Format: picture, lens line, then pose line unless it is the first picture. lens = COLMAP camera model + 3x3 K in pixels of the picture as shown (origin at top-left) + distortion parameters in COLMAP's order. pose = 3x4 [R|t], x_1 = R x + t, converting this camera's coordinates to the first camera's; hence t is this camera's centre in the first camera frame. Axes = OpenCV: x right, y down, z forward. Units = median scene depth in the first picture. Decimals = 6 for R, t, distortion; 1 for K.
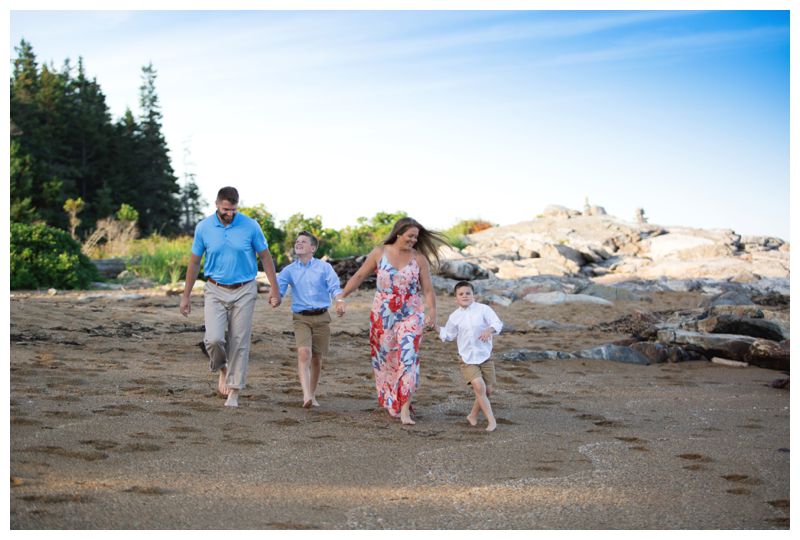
lens RADIAL K [[2045.9, 0, 411.6], [0, 2045.9, 268.8], [0, 0, 1]] dist [-0.076310, 0.030824]
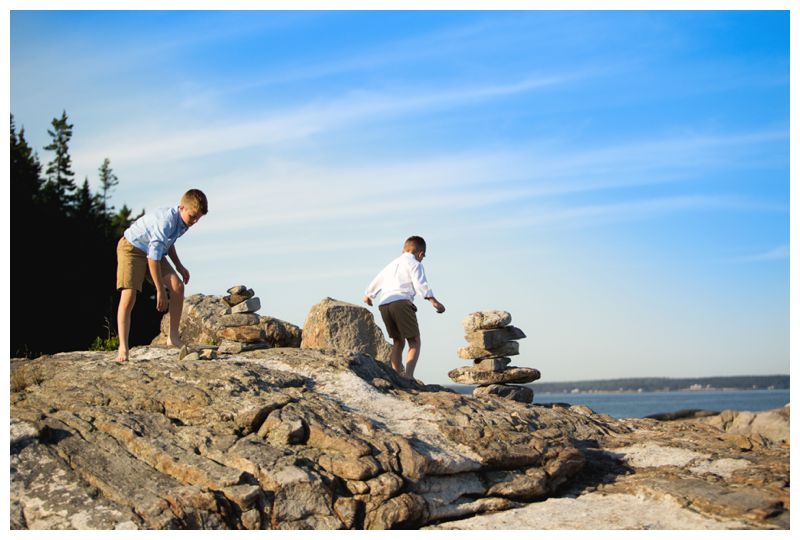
lens RADIAL K [[1648.3, 0, 400.0], [0, 1648.3, 270.0], [0, 0, 1]] dist [-0.317035, 0.218023]
pose [[0.993250, 0.031773, -0.111557, 0.140810], [-0.038943, 0.997273, -0.062691, -0.028623], [0.109261, 0.066612, 0.991779, 1.001409]]
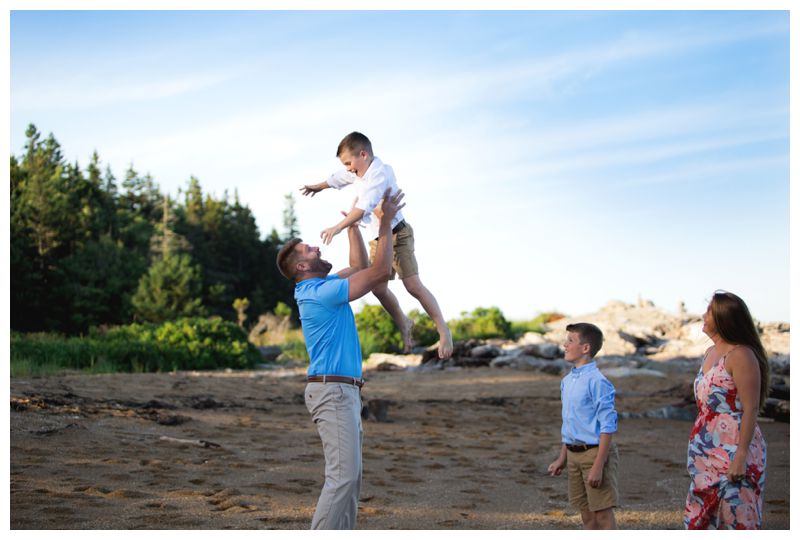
lens RADIAL K [[1648.3, 0, 400.0], [0, 1648.3, 270.0], [0, 0, 1]] dist [-0.317035, 0.218023]
pose [[0.998565, -0.012223, -0.052137, -0.011077], [0.009588, 0.998678, -0.050498, 0.000620], [0.052685, 0.049925, 0.997362, -0.026293]]
